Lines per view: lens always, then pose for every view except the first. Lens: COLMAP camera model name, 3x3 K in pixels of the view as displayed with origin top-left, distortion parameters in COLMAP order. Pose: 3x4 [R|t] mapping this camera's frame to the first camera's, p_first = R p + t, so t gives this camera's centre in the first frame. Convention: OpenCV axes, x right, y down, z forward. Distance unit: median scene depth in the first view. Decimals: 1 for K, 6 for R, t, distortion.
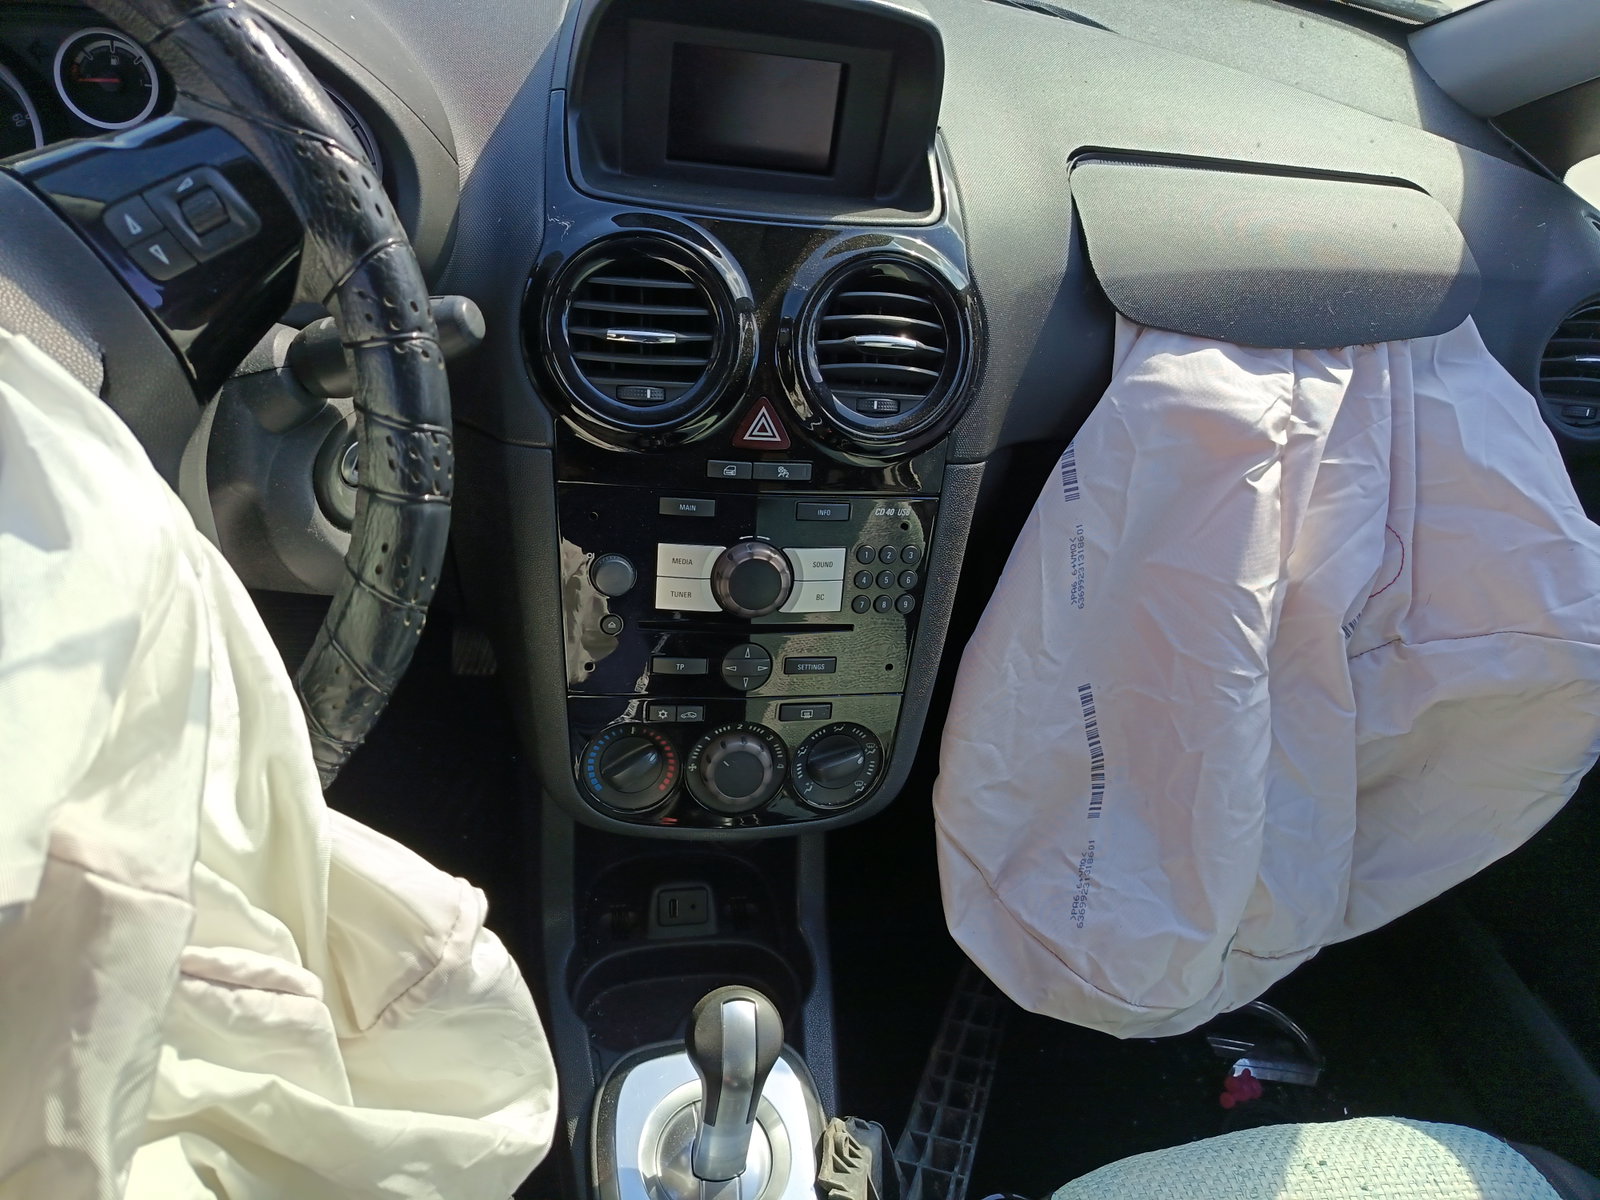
lens RADIAL K [[1163.8, 0, 800.0], [0, 1163.8, 600.0], [0, 0, 1]] dist [0.068171, -0.092996]
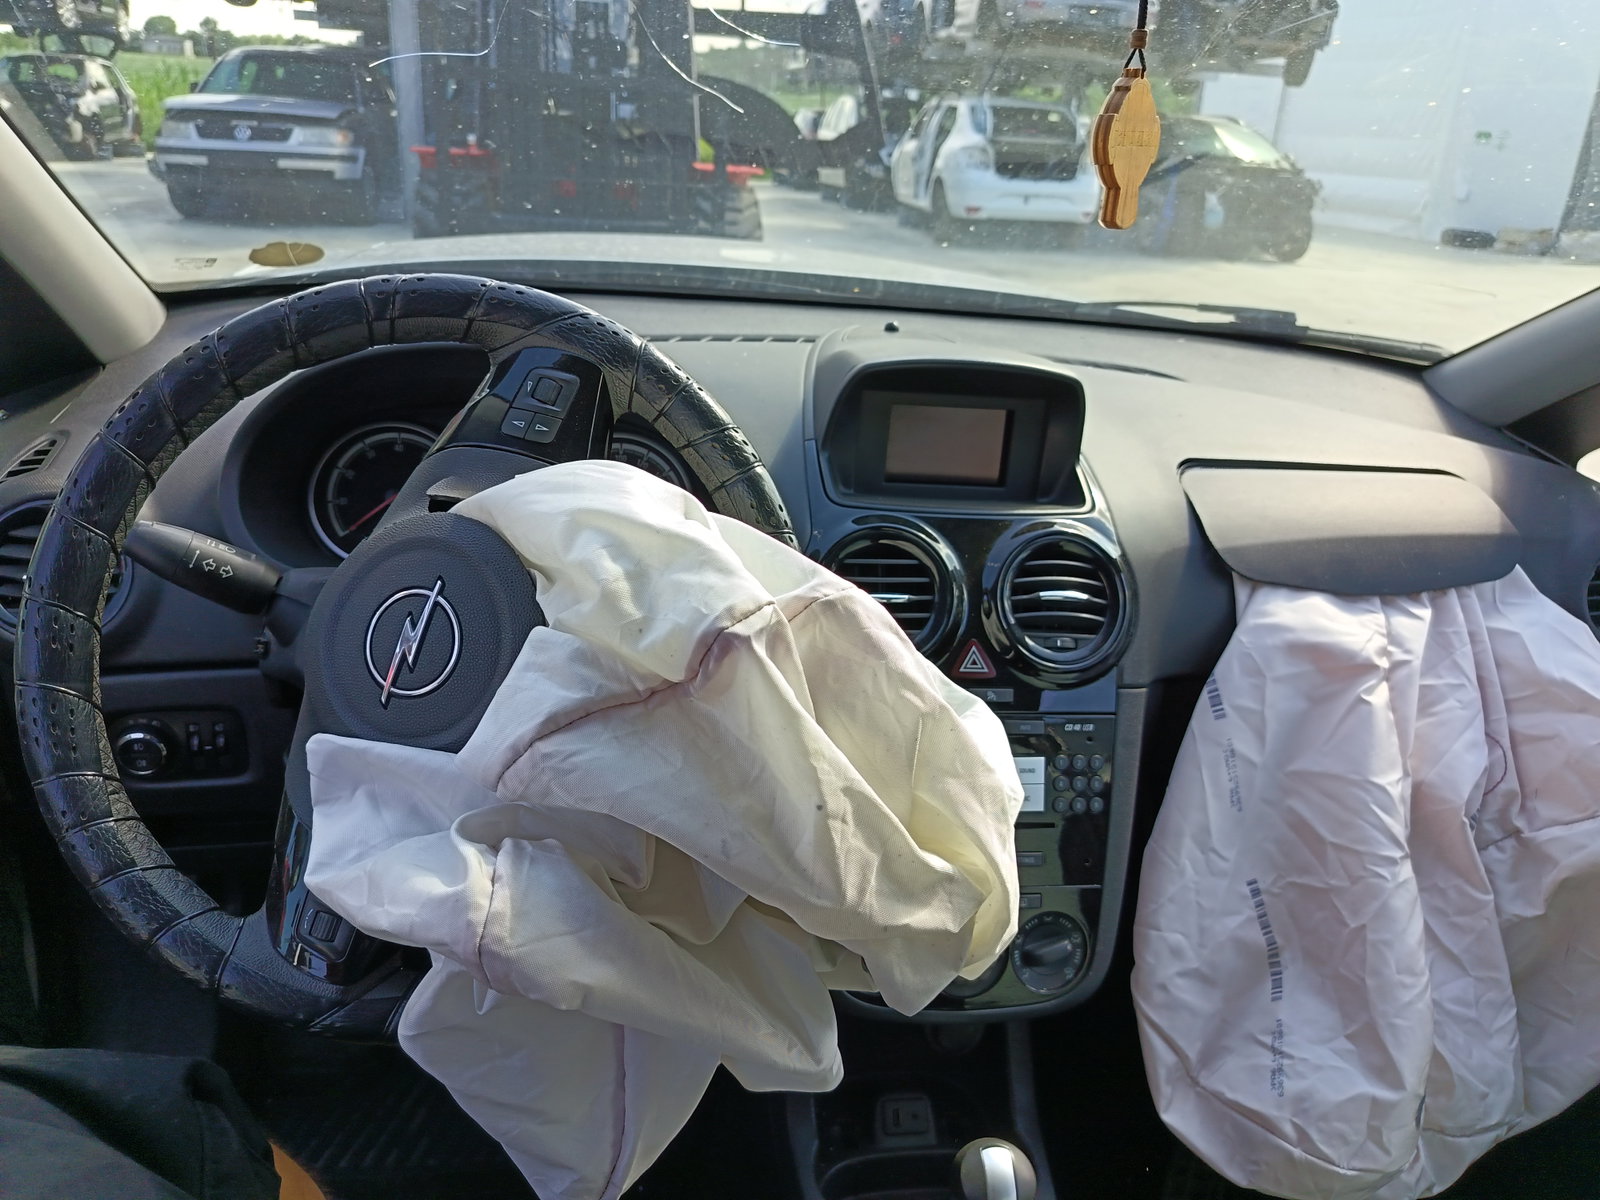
lens RADIAL K [[1171.5, 0, 800.0], [0, 1171.5, 600.0], [0, 0, 1]] dist [-0.004220, 0.001440]
pose [[0.996690, -0.054279, -0.060517, -0.125653], [0.032879, 0.949983, -0.310565, 0.162165], [0.074348, 0.307548, 0.948624, -0.237867]]
